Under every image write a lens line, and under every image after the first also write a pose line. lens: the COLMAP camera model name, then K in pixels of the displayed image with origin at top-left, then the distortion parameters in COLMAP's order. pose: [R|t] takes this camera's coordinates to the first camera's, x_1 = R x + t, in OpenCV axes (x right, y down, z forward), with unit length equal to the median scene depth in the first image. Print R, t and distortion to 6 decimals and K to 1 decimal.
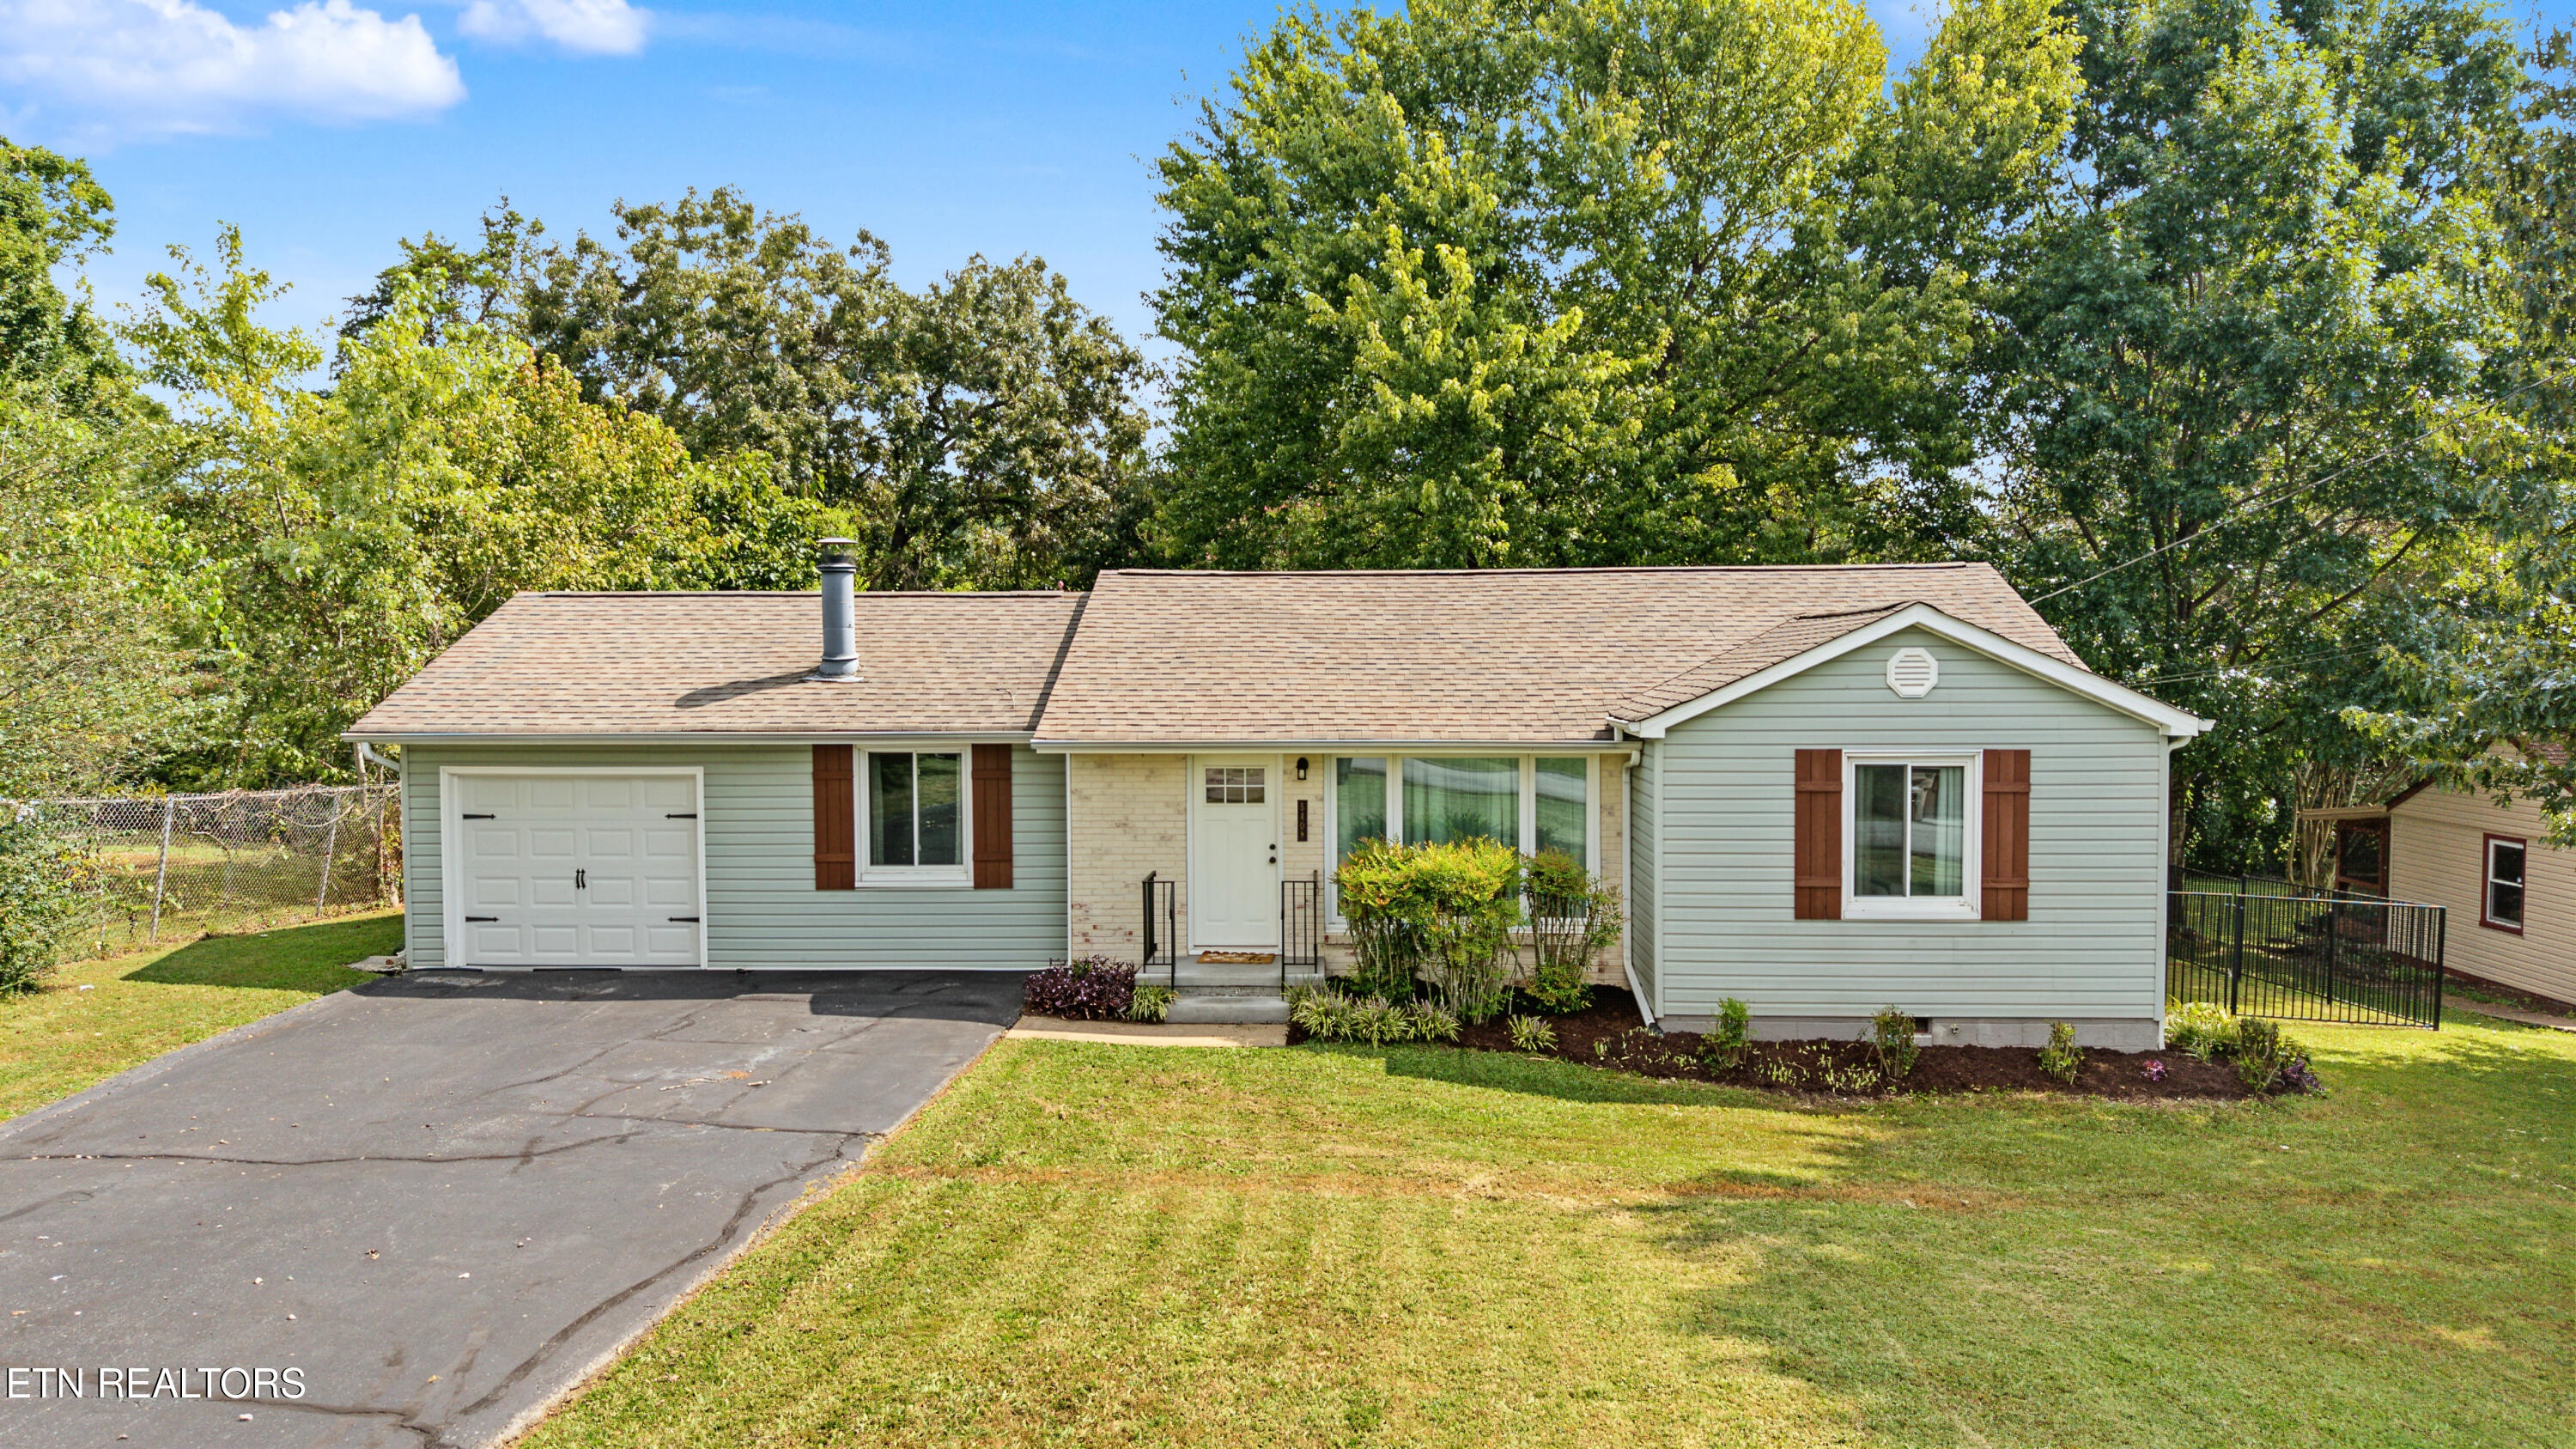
lens RADIAL K [[1751.5, 0, 1298.3], [0, 1751.5, 734.4], [0, 0, 1]] dist [-0.002245, -0.016131]
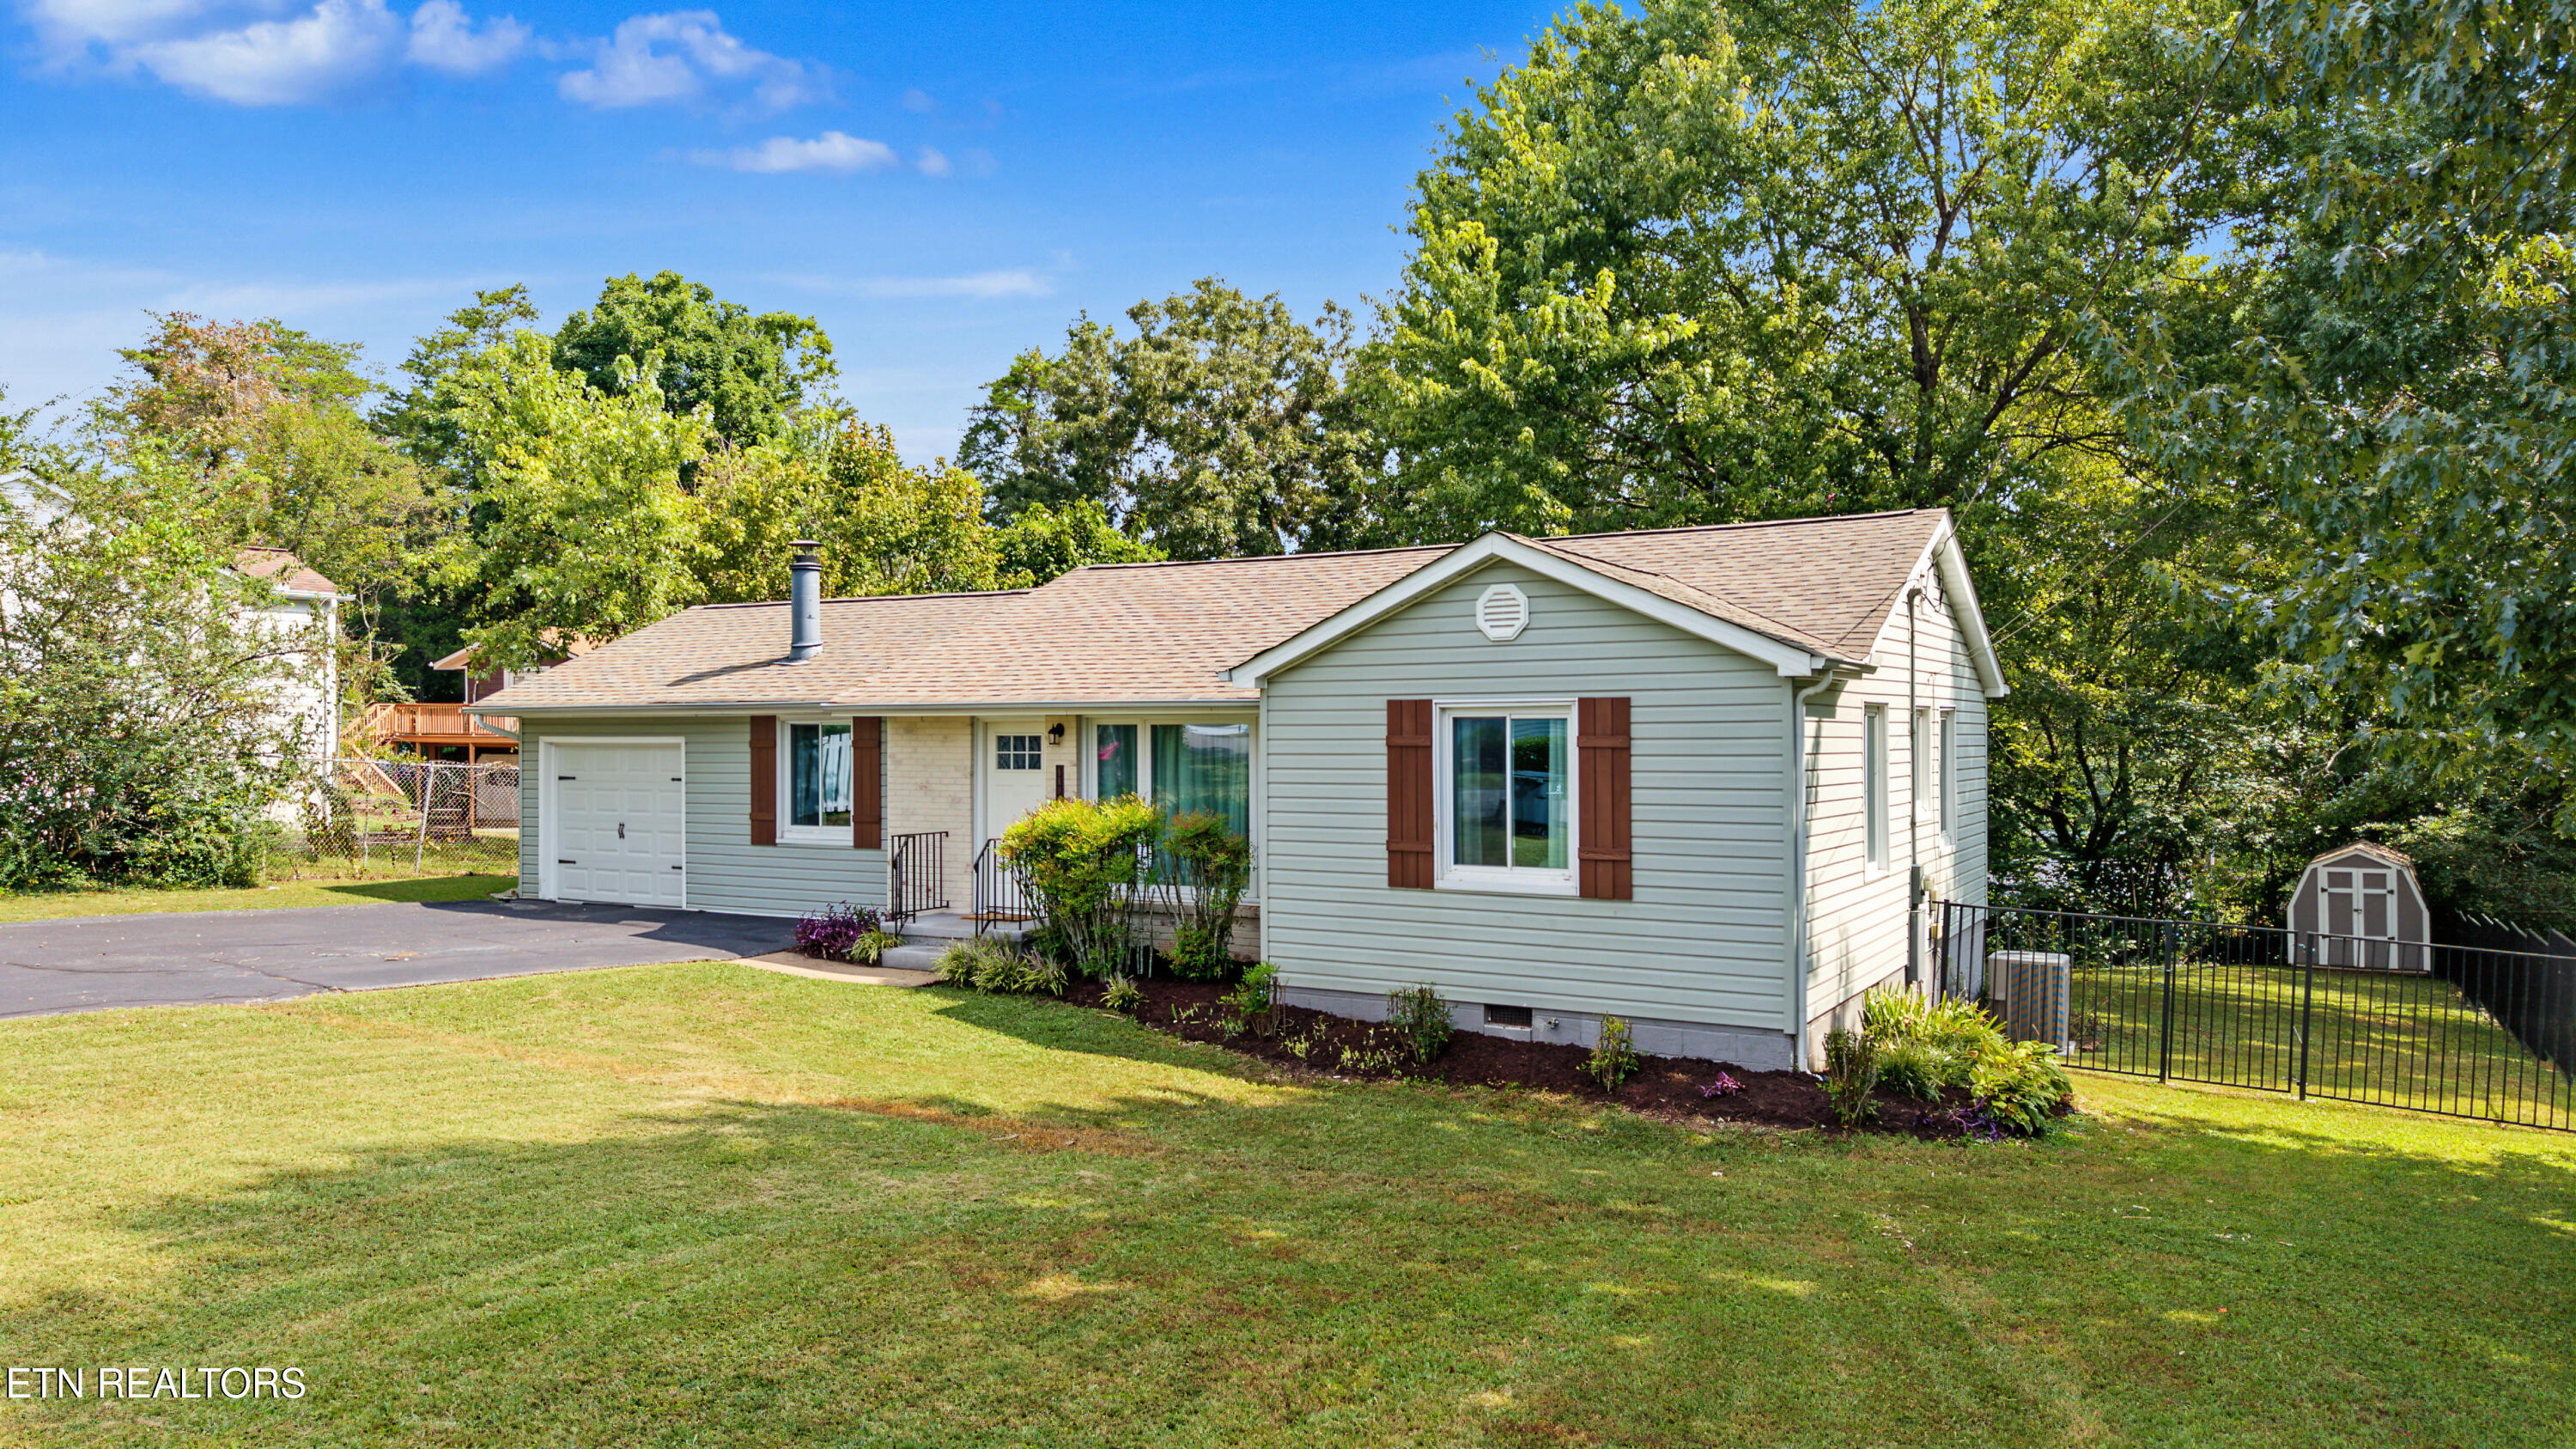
lens RADIAL K [[1751.5, 0, 1292.5], [0, 1751.5, 709.5], [0, 0, 1]] dist [-0.002245, -0.016131]
pose [[0.883639, -0.005033, -0.468142, 0.647419], [-0.024751, 0.998042, -0.057448, 0.065075], [0.467514, 0.062350, 0.881784, 0.166464]]
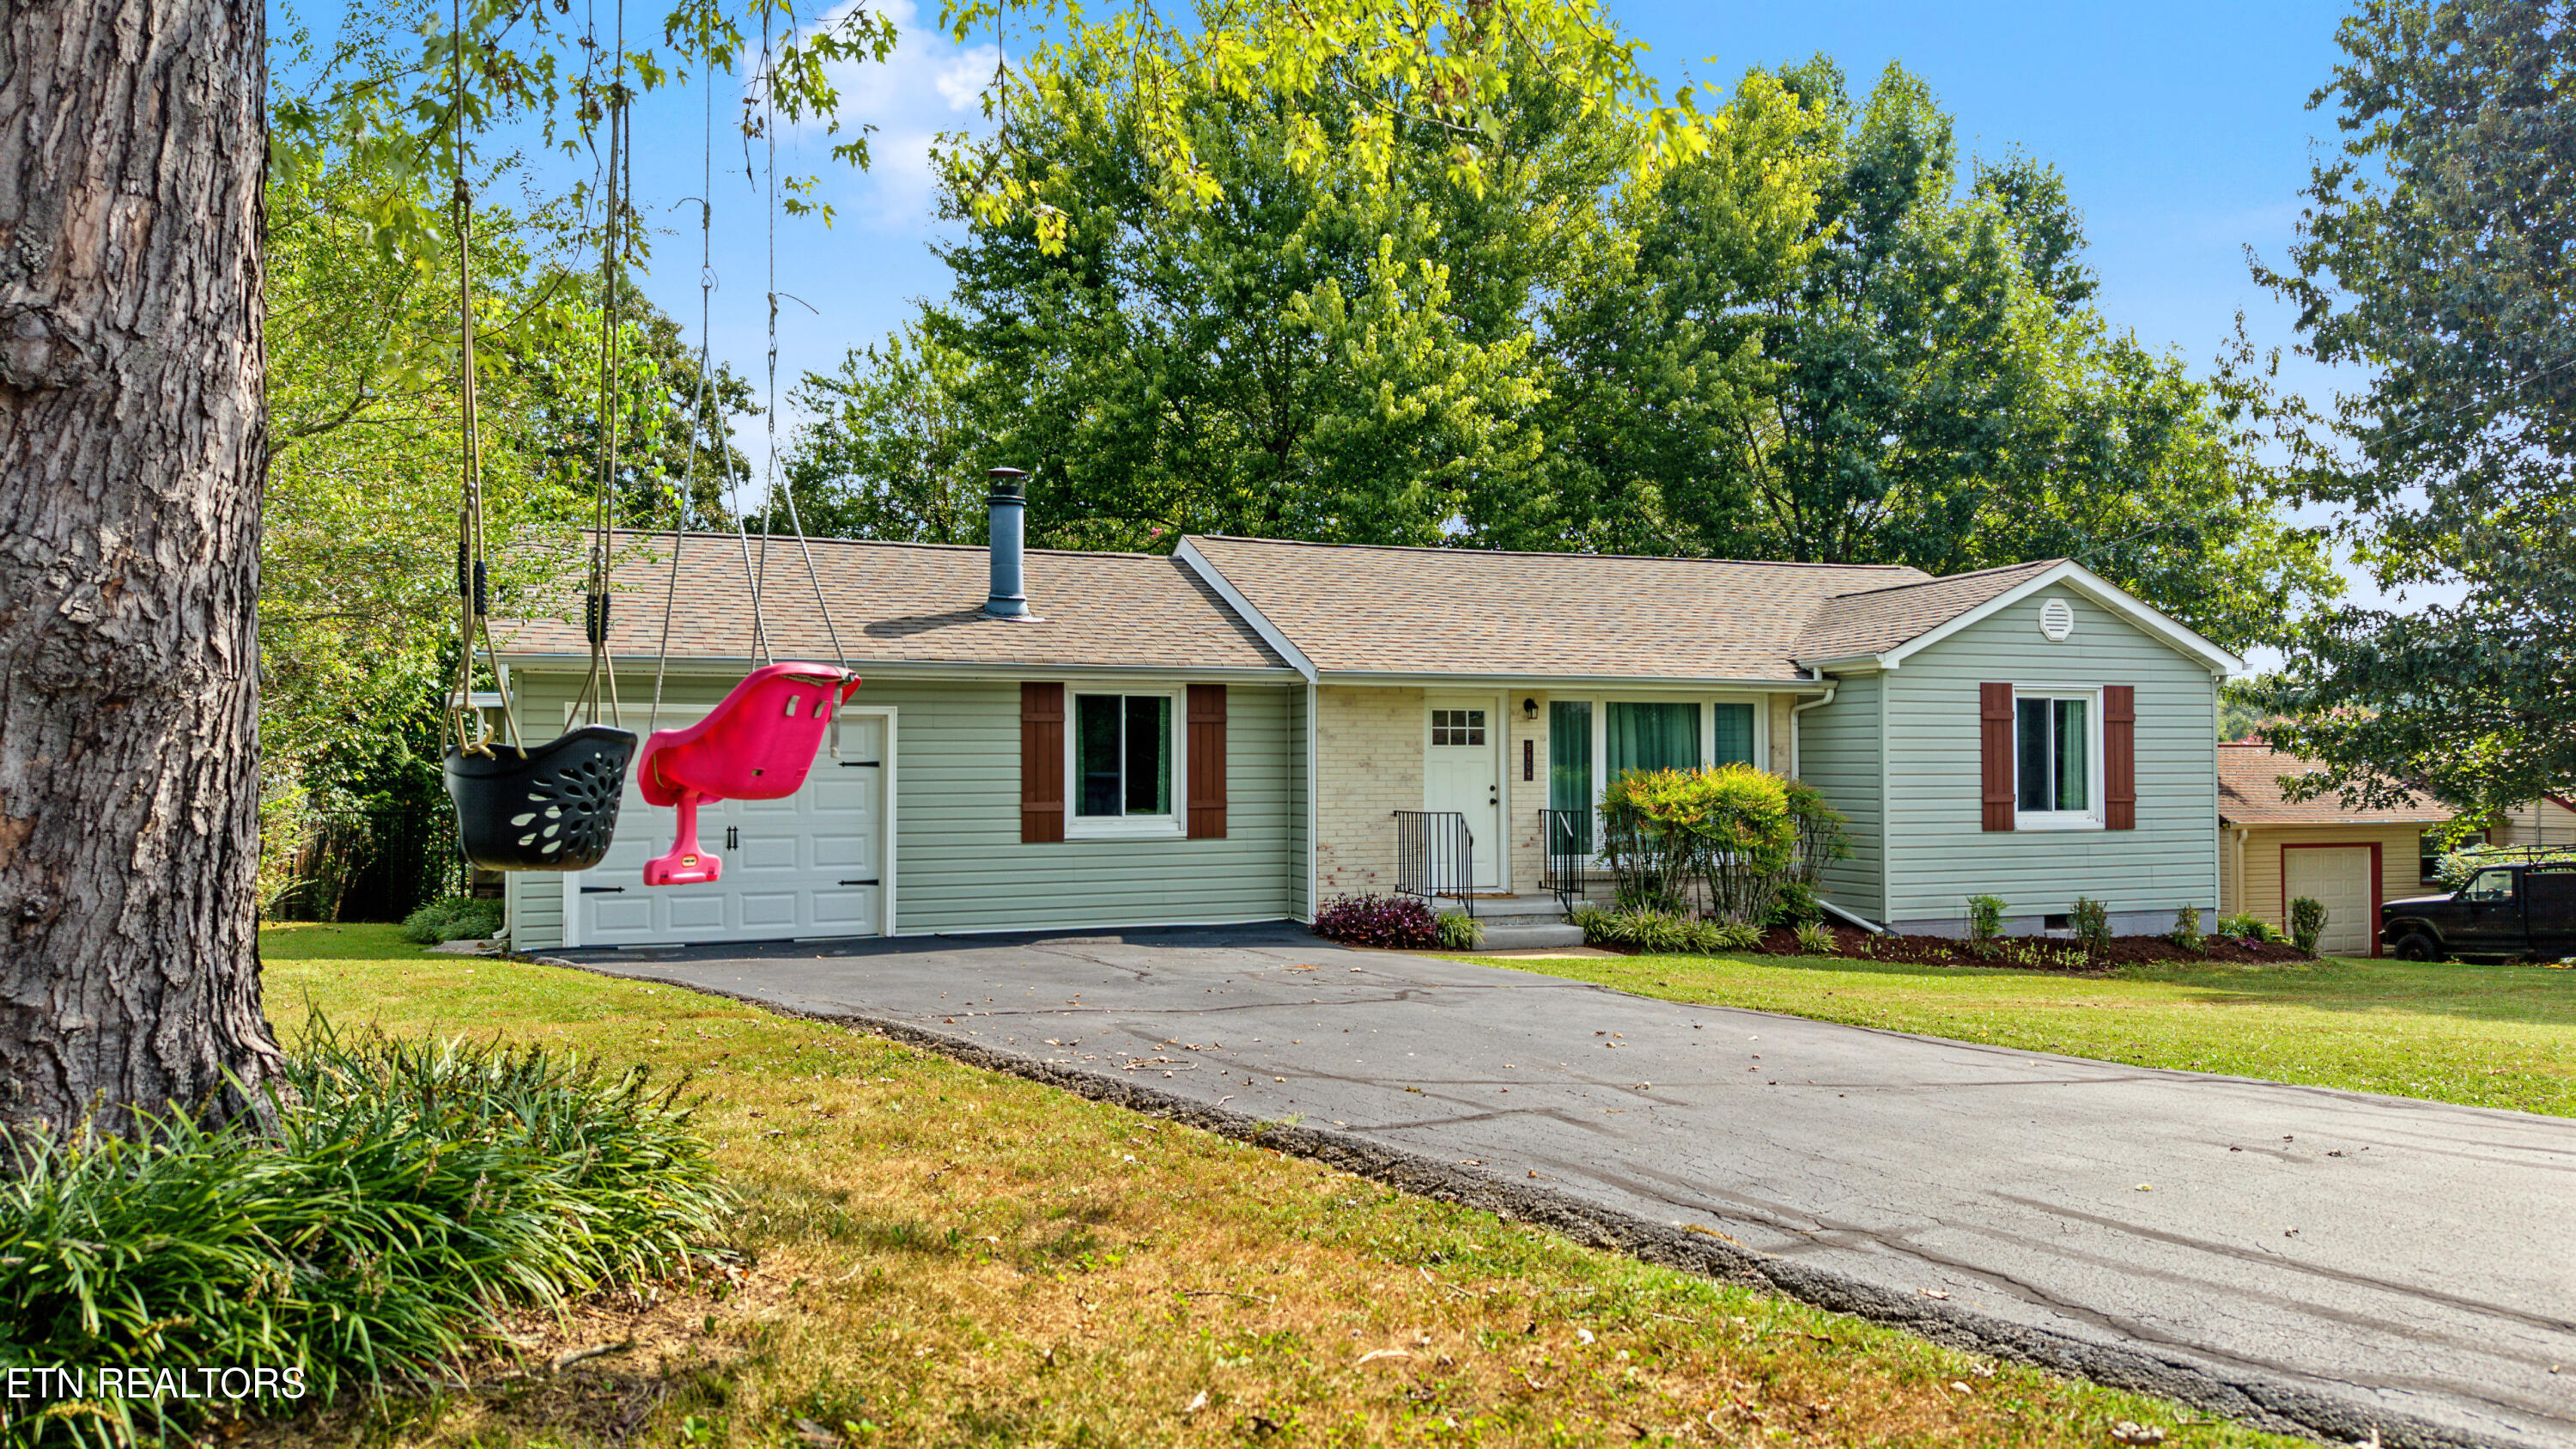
lens RADIAL K [[1751.5, 0, 1273.9], [0, 1751.5, 726.3], [0, 0, 1]] dist [-0.002245, -0.016131]
pose [[0.921753, 0.010887, 0.387626, -0.570405], [0.017469, 0.997425, -0.069555, 0.105382], [-0.387385, 0.070884, 0.919189, 0.121482]]
